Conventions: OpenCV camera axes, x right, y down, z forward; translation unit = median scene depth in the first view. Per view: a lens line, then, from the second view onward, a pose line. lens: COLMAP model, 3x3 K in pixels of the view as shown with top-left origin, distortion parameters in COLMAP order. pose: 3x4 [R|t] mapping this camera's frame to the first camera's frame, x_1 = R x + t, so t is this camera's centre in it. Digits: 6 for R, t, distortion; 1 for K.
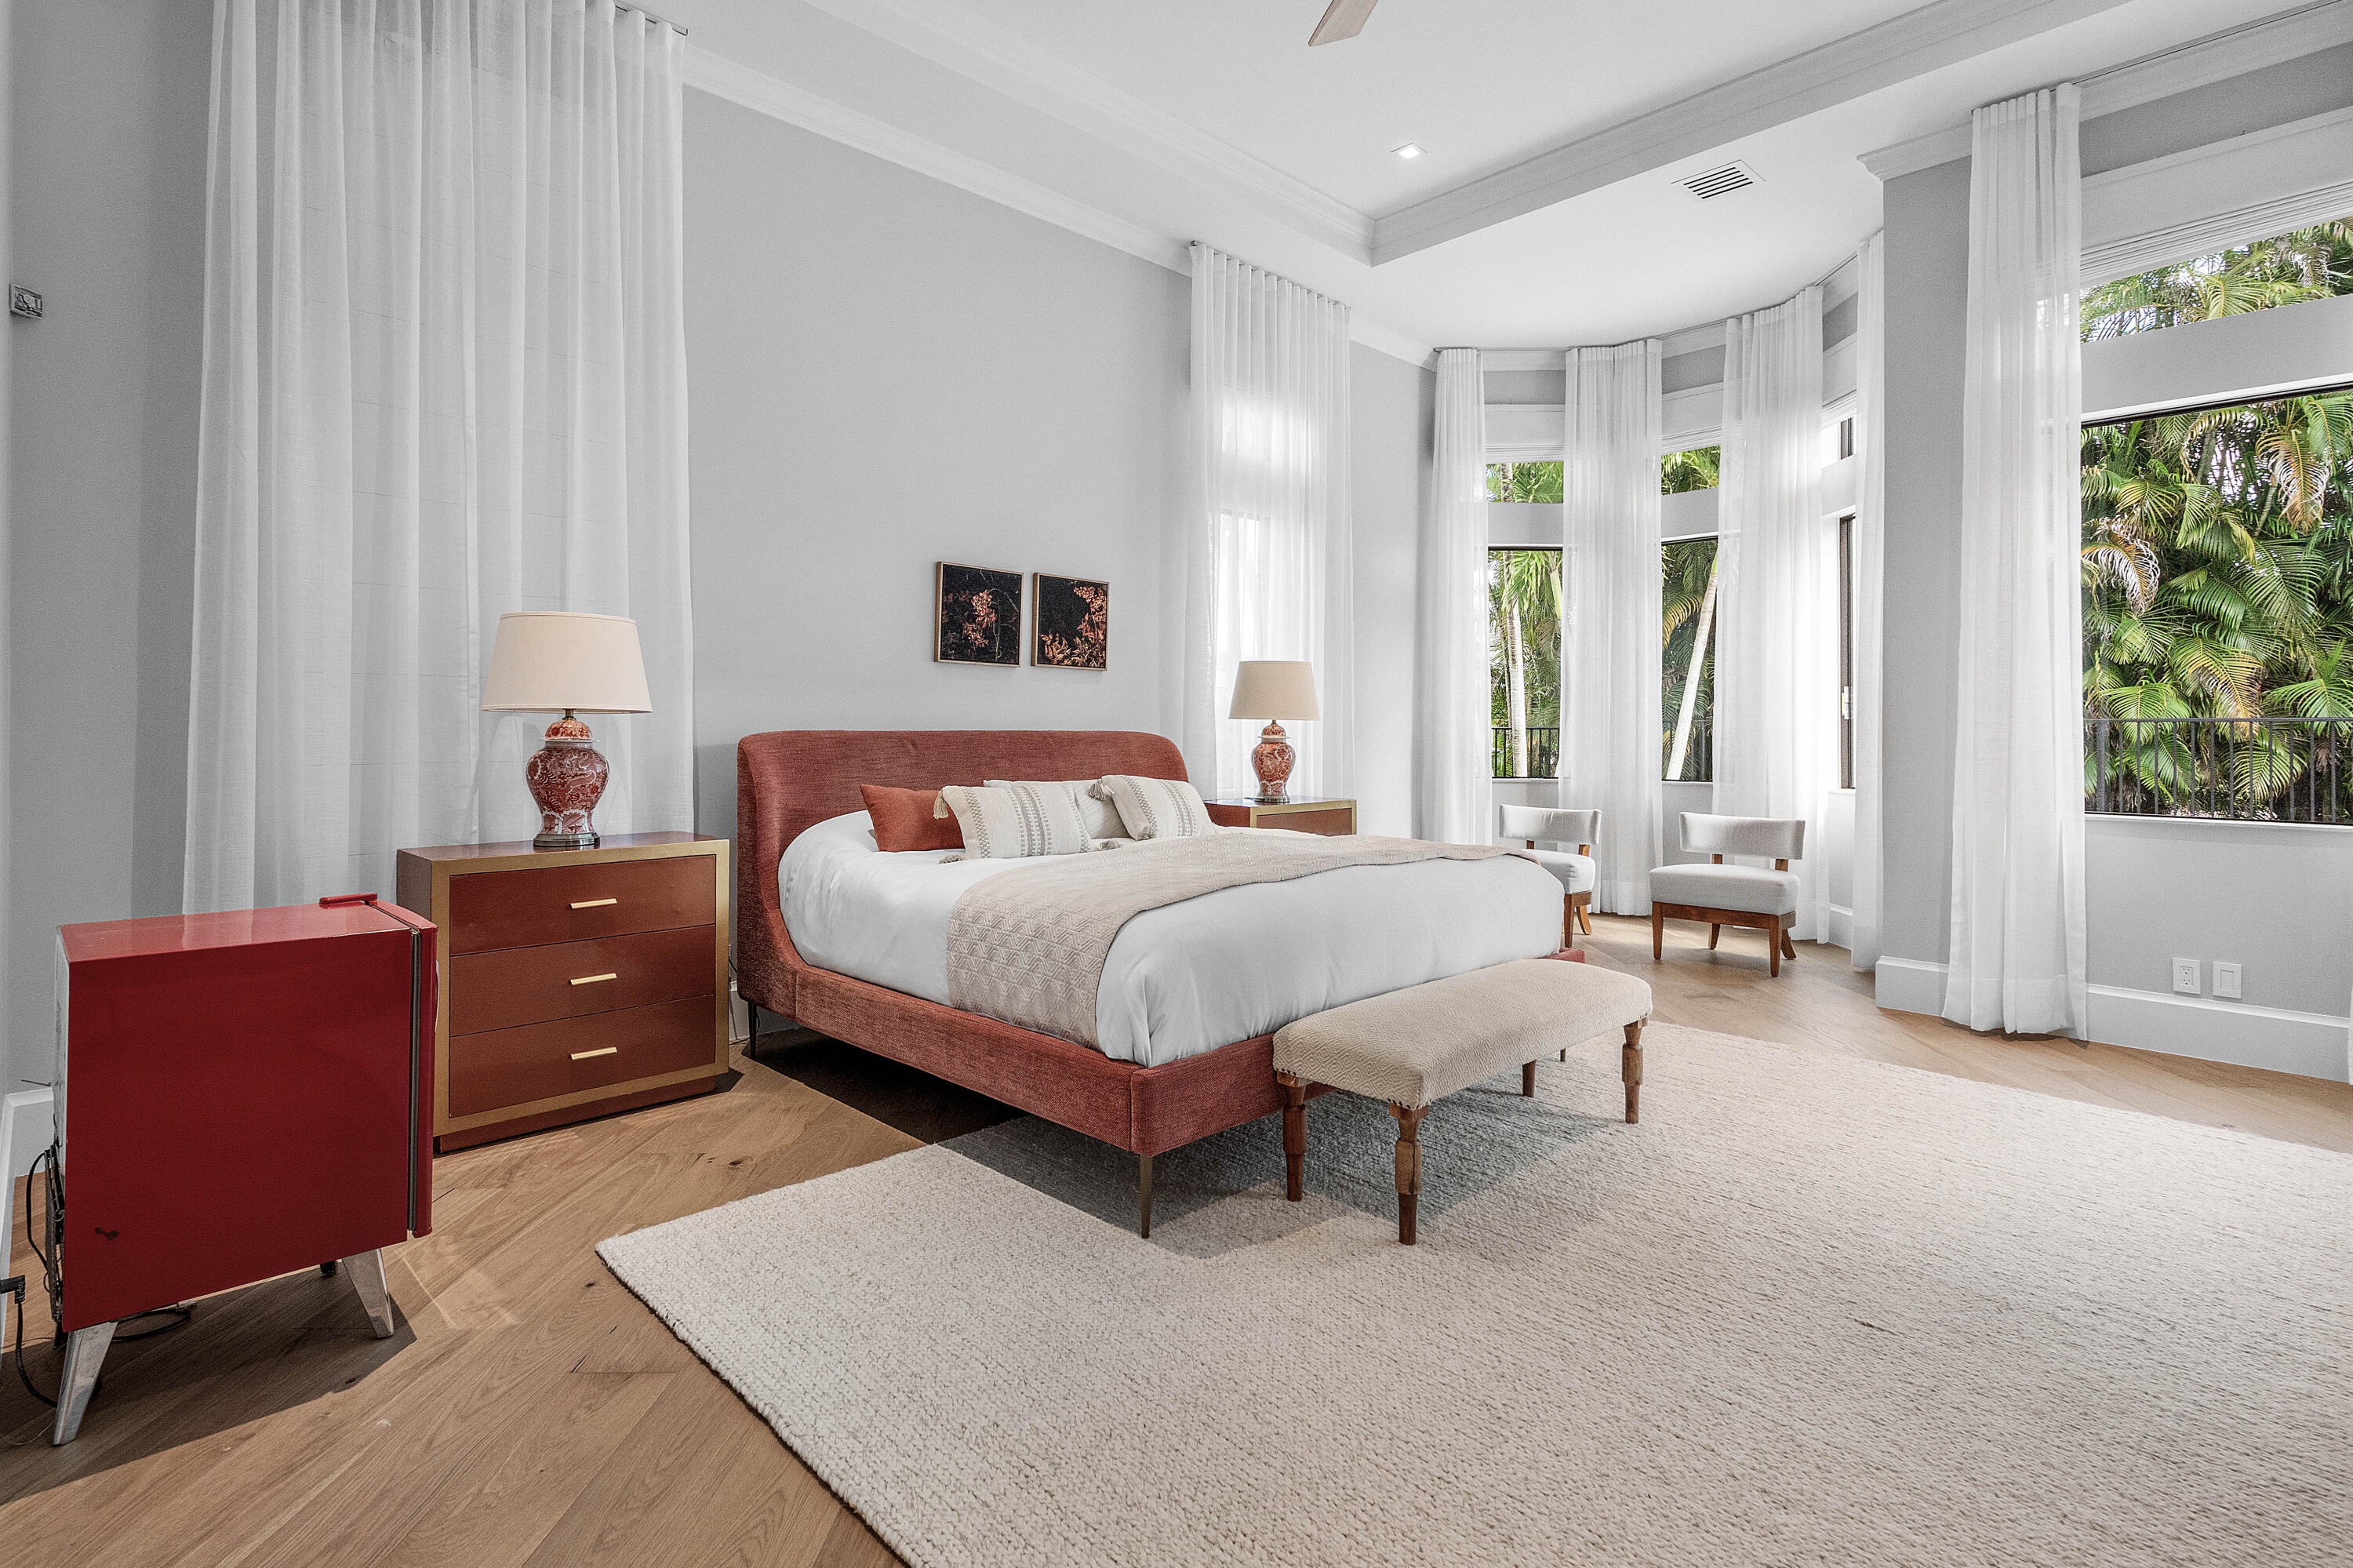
lens RADIAL K [[1121.3, 0, 1176.5], [0, 1121.3, 721.8], [0, 0, 1]] dist [0.001350, 0.000234]
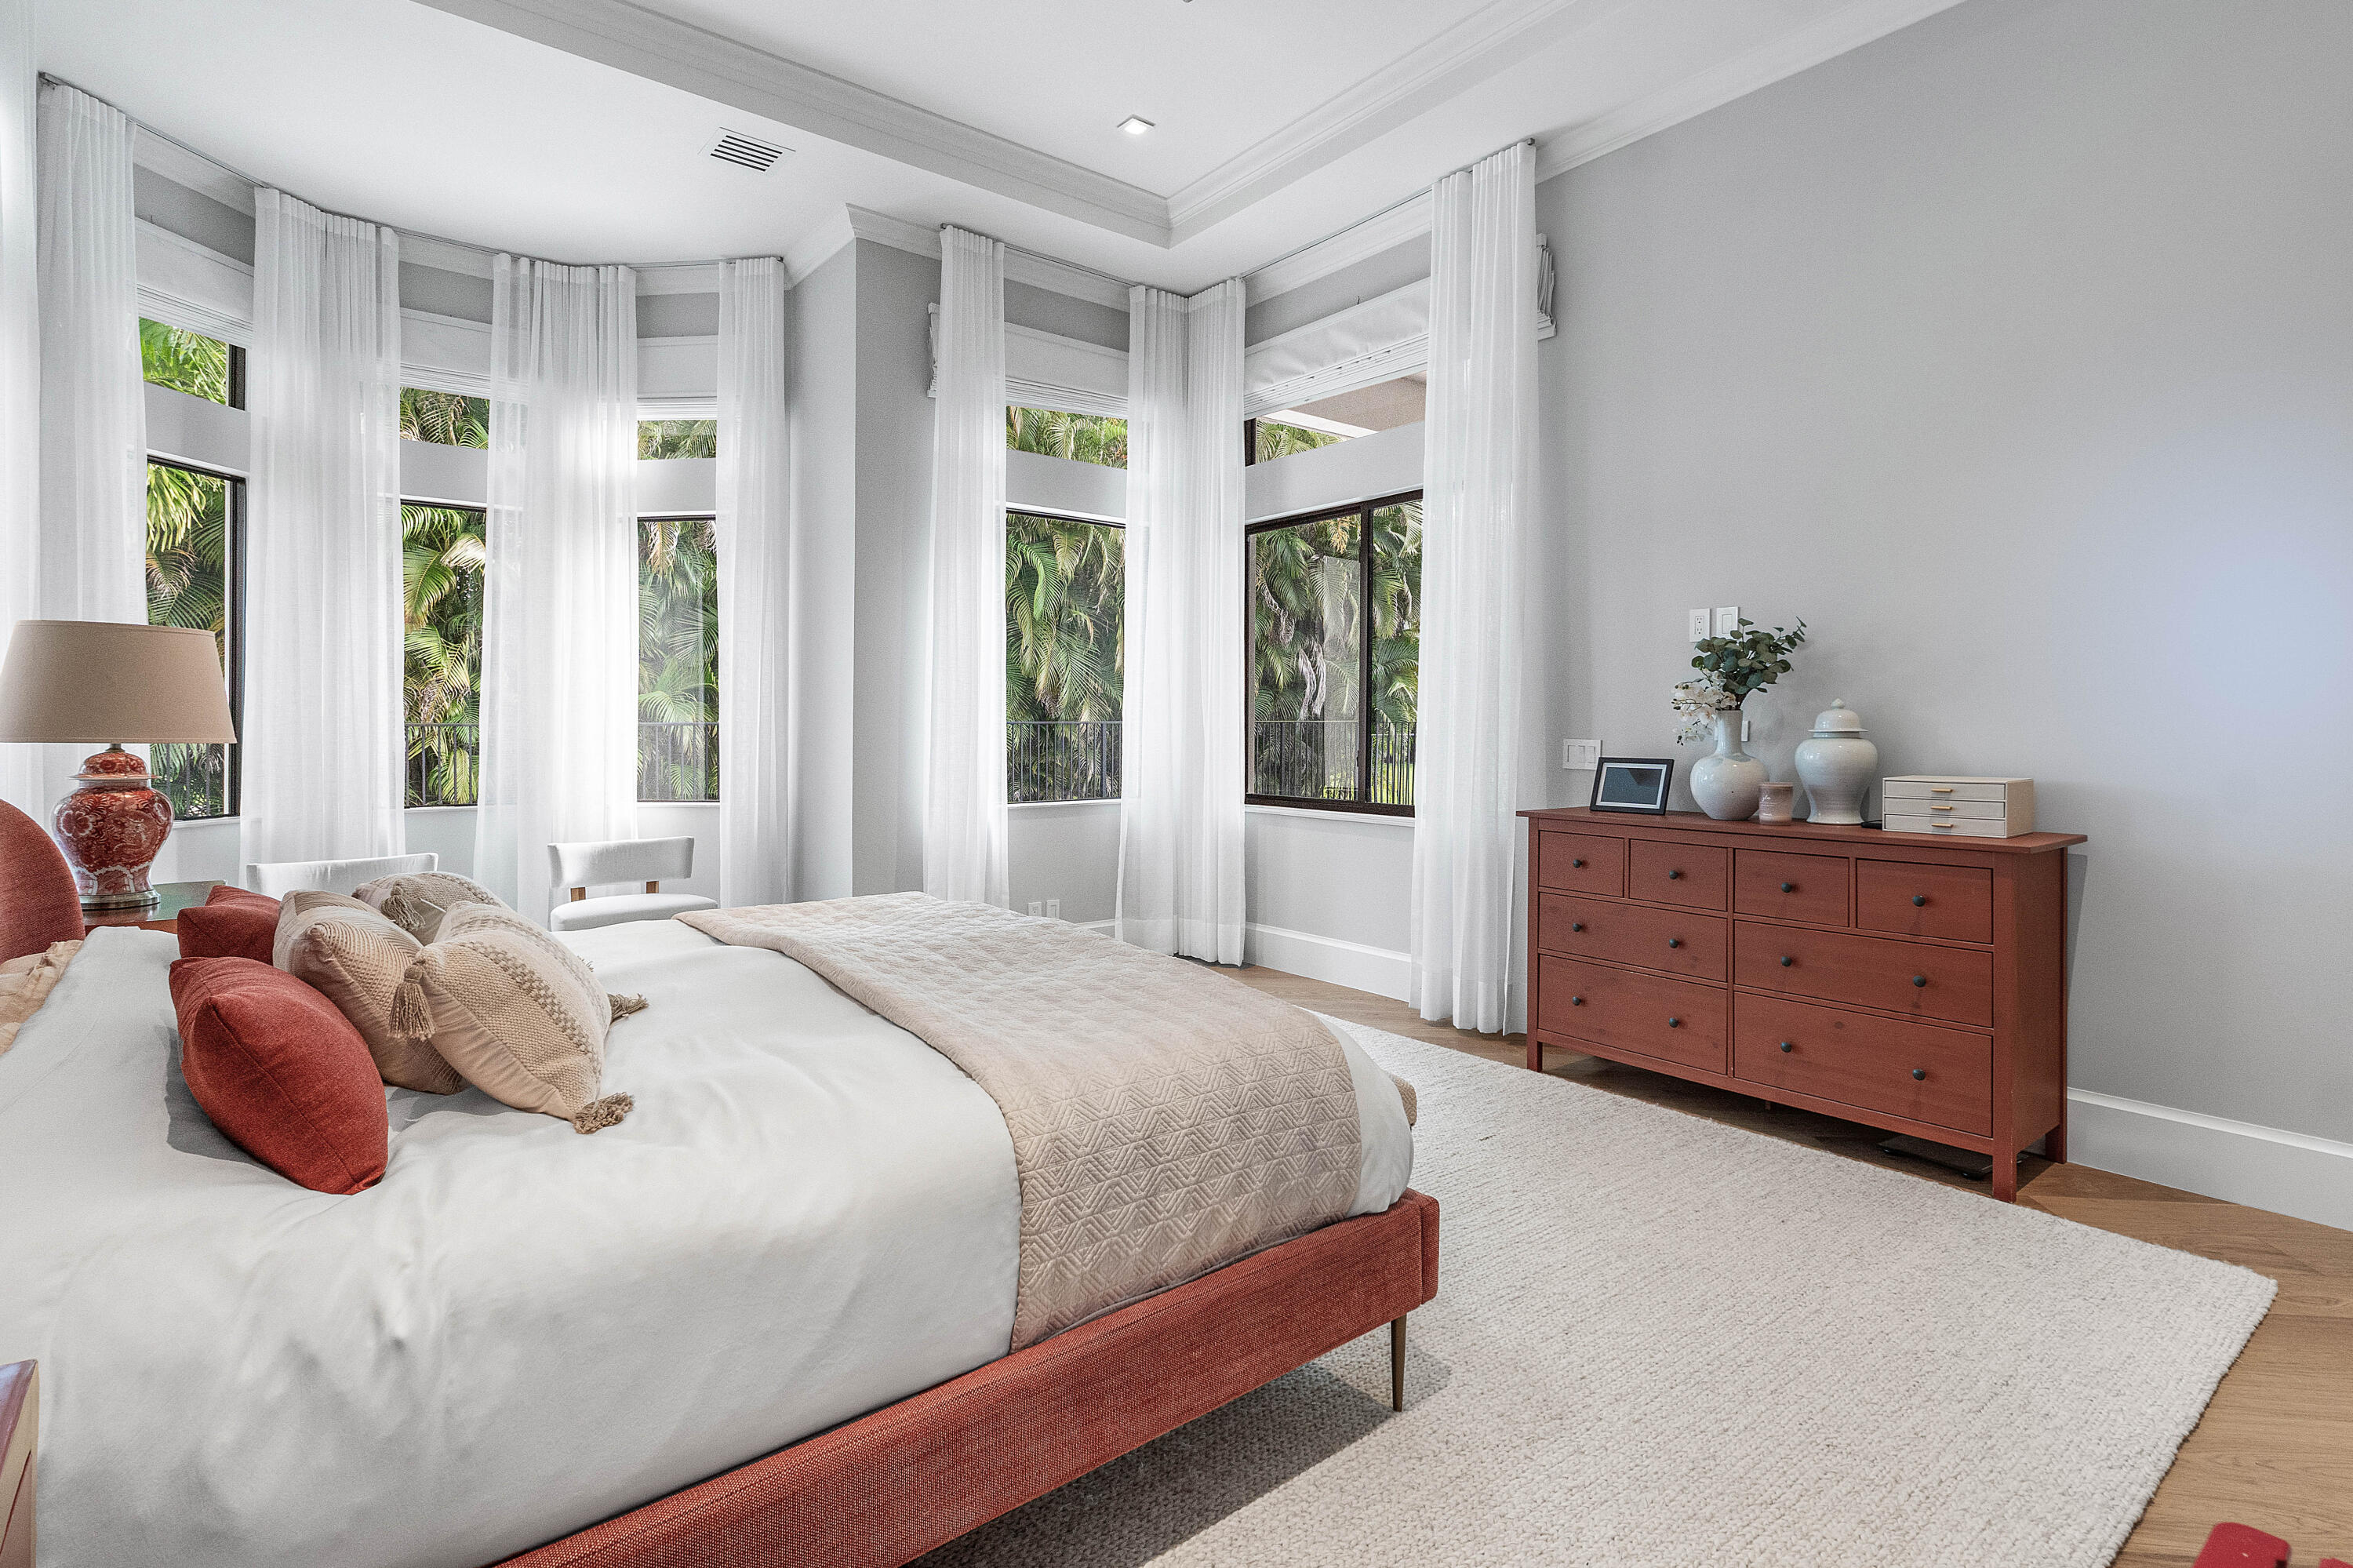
lens RADIAL K [[1149.5, 0, 1194.1], [0, 1149.5, 737.2], [0, 0, 1]] dist [0.003128, 0.001341]
pose [[0.100531, -0.012953, 0.994850, -0.374366], [-0.004039, 0.999902, 0.013427, -0.012798], [-0.994926, -0.005368, 0.100469, 0.469914]]
